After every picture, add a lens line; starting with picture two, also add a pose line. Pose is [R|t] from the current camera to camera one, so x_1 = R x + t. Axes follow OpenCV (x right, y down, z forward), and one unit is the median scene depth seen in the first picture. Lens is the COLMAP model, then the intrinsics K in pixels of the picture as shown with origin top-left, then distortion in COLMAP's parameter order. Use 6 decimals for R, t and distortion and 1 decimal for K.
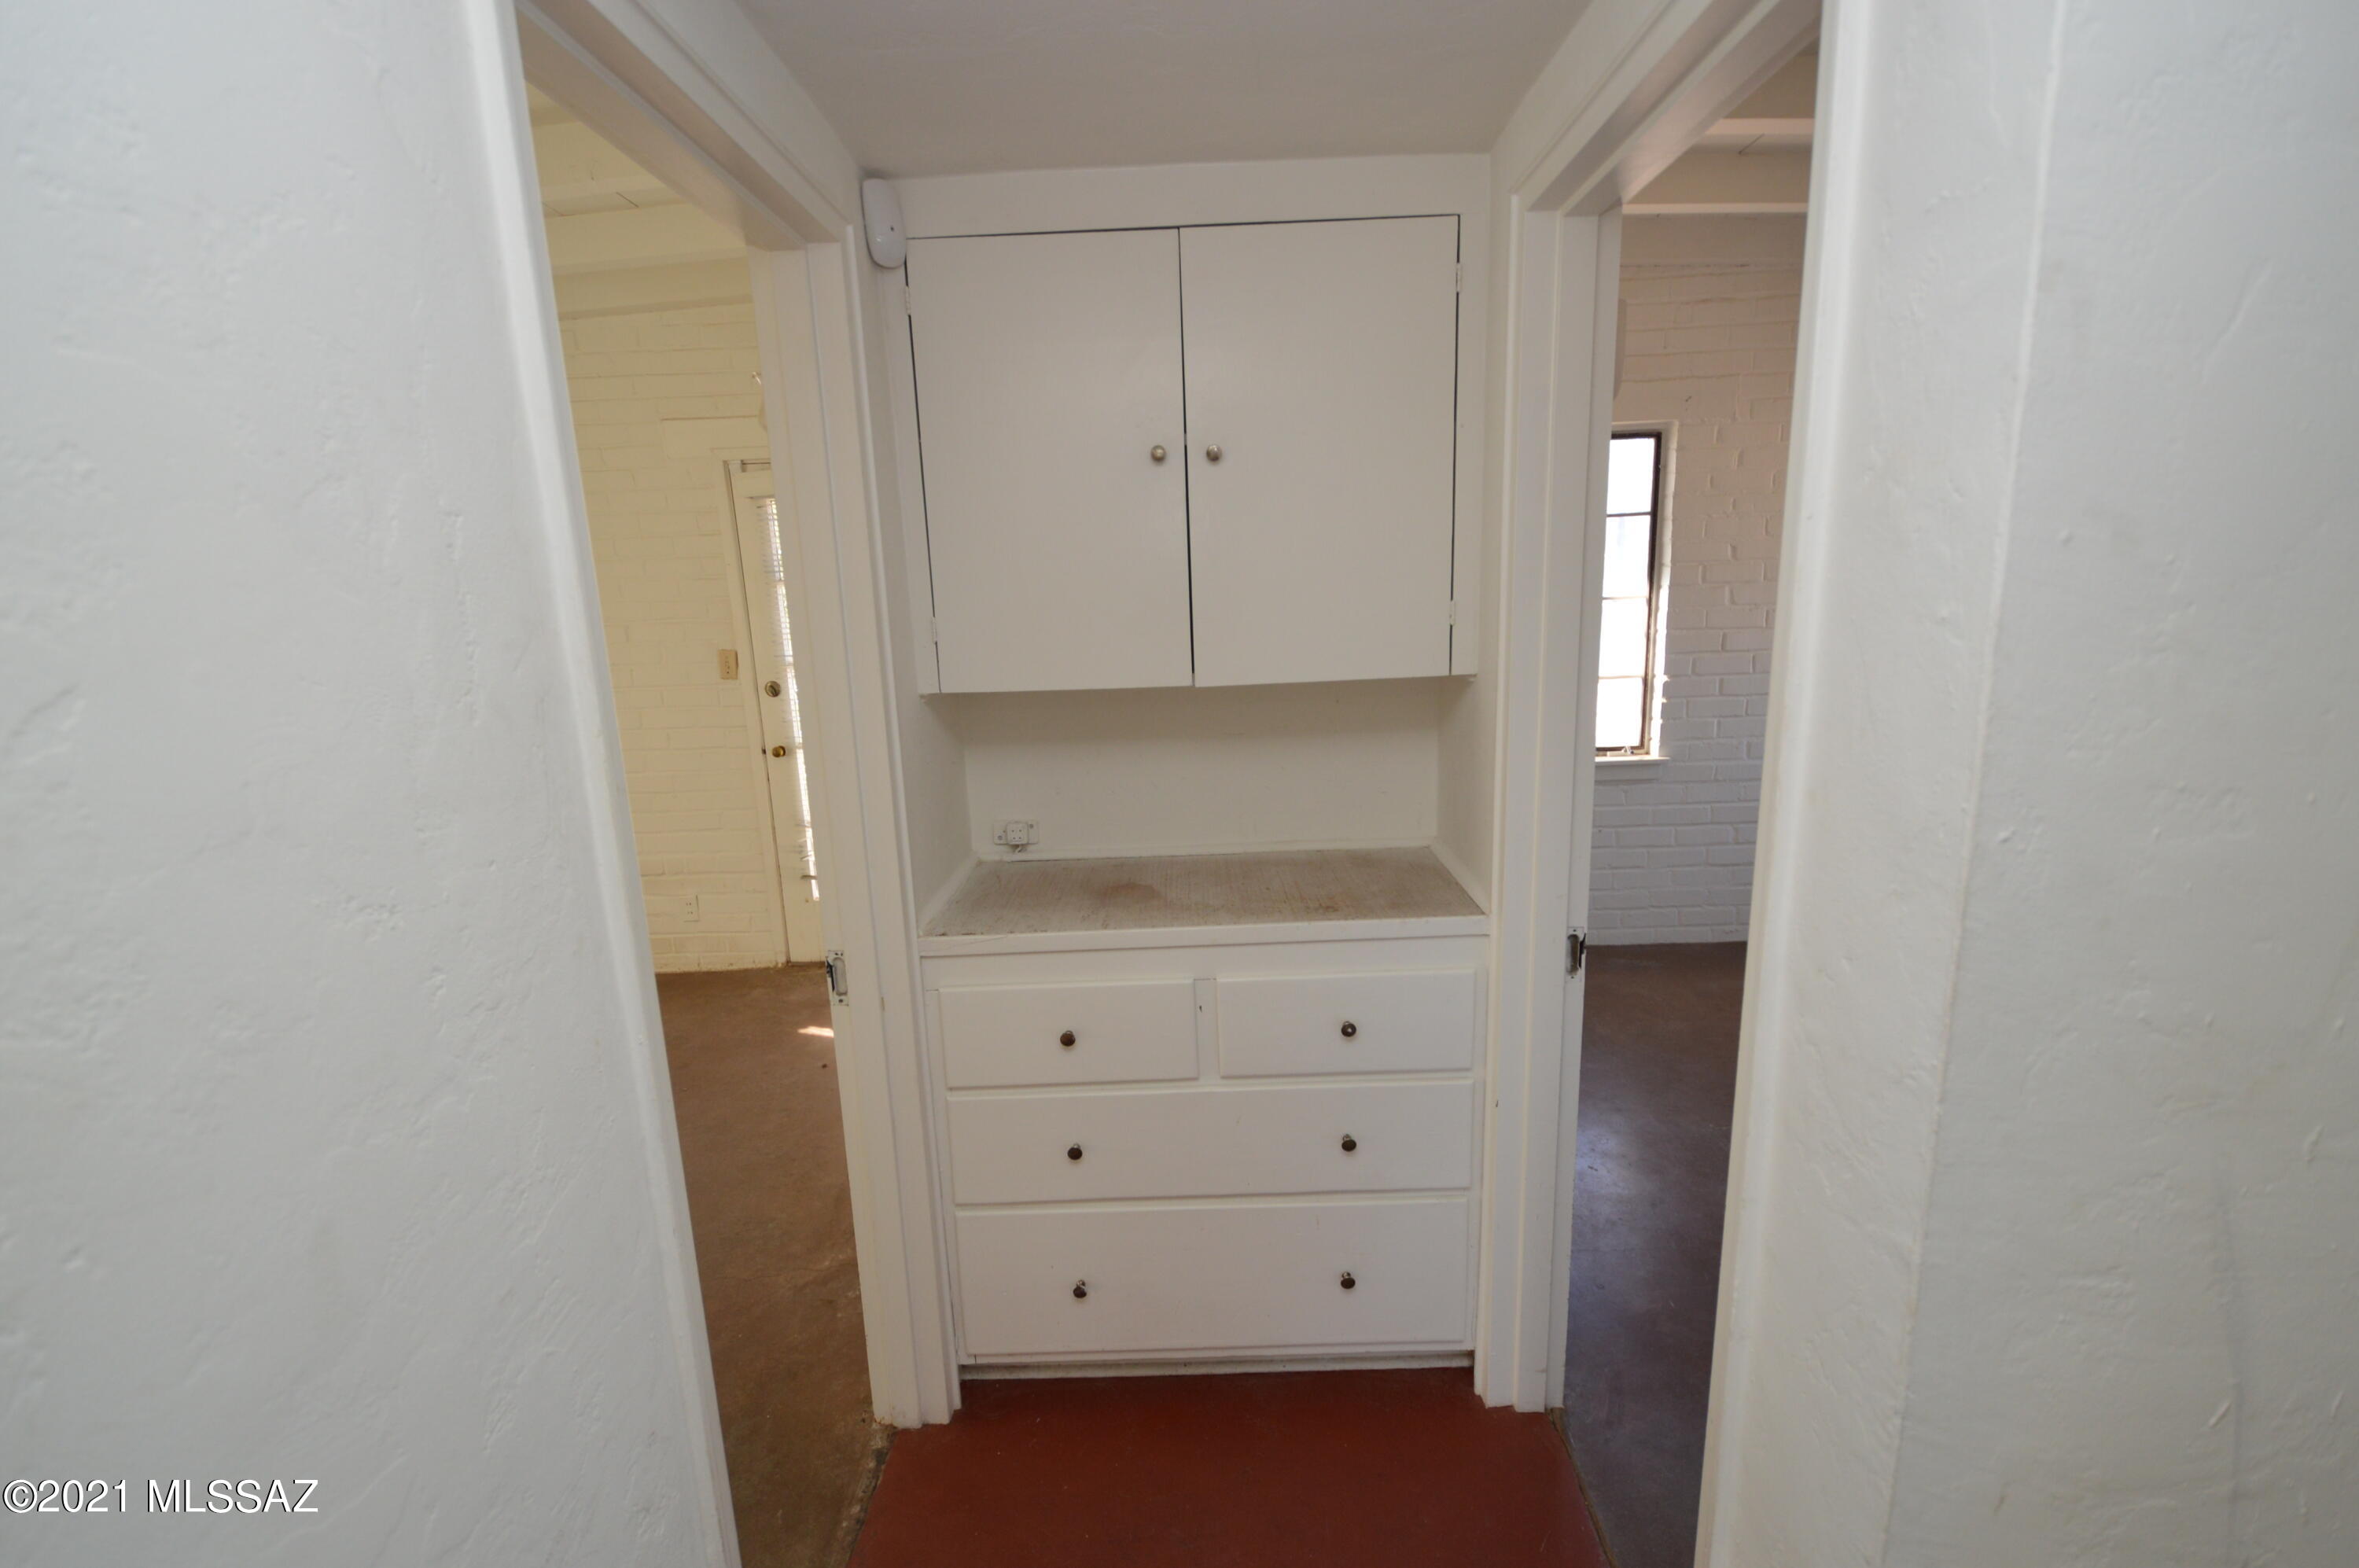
lens RADIAL K [[1014.2, 0, 1179.5], [0, 1014.2, 784.0], [0, 0, 1]] dist [-0.000018, -0.000229]
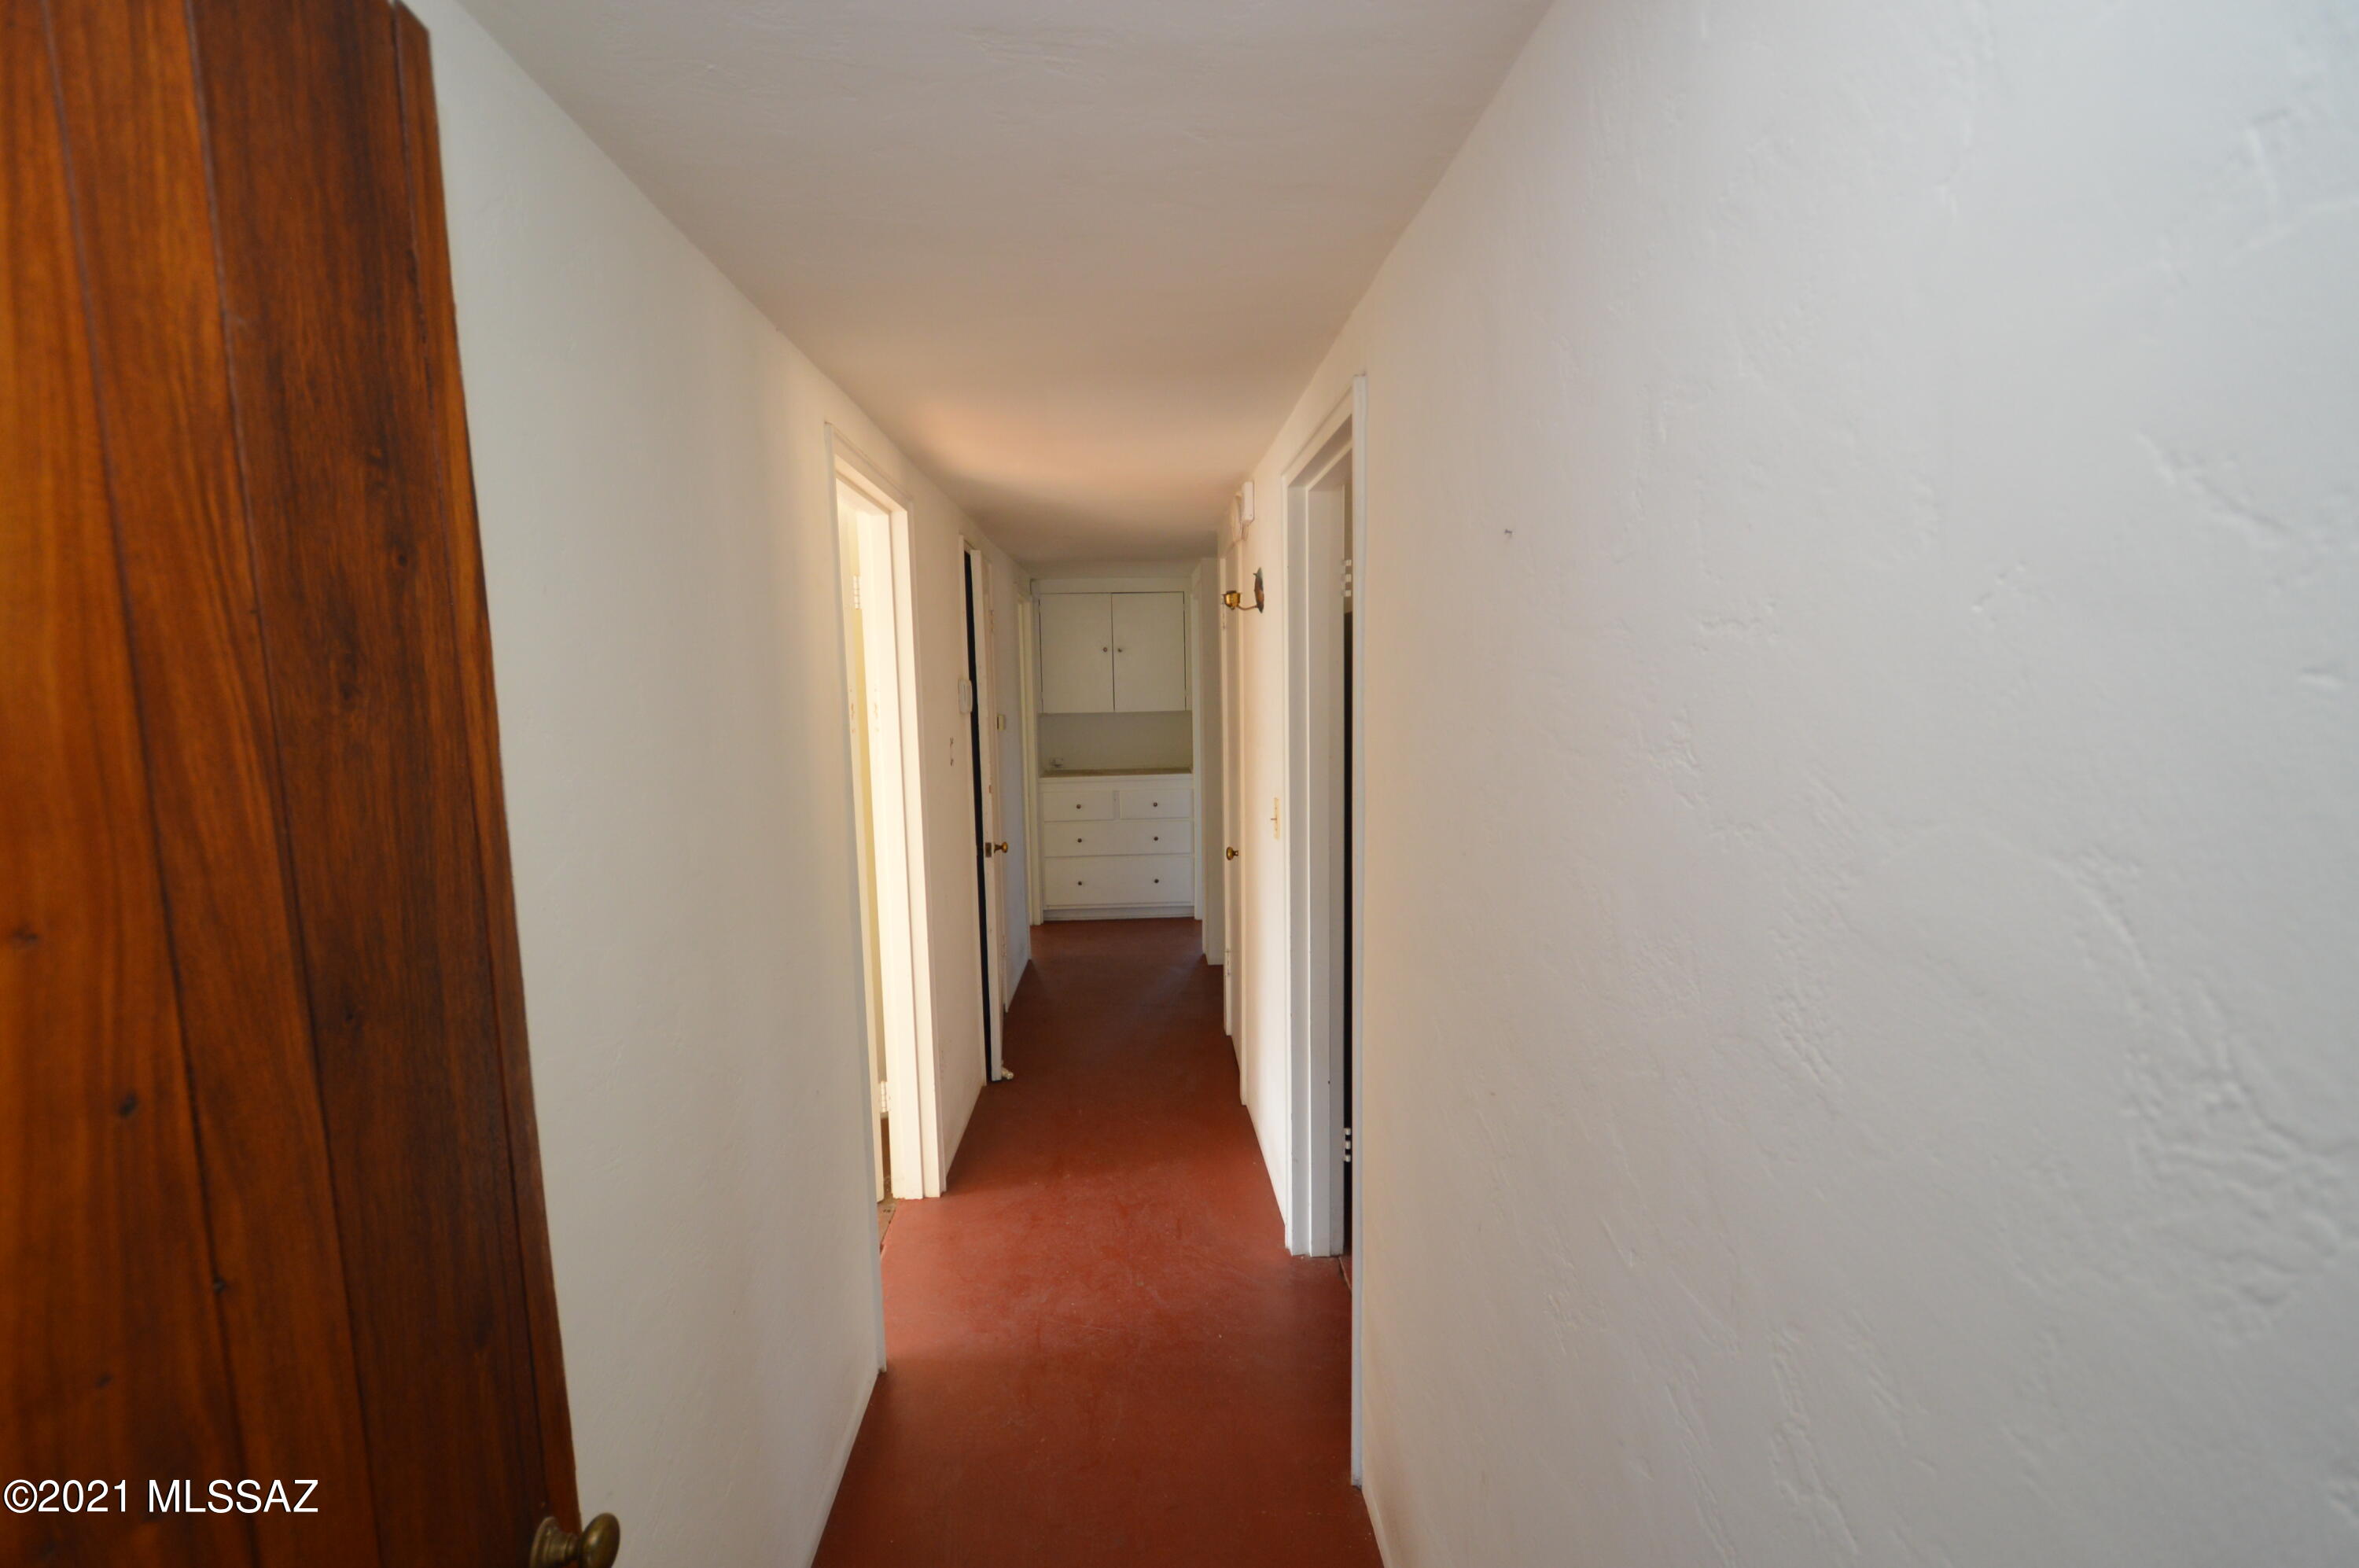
lens RADIAL K [[1014.2, 0, 1179.5], [0, 1014.2, 784.0], [0, 0, 1]] dist [-0.000018, -0.000229]
pose [[0.993298, 0.017630, 0.114226, -0.157893], [-0.005870, 0.994717, -0.102487, 0.510889], [-0.115430, 0.101130, 0.988154, -2.499201]]
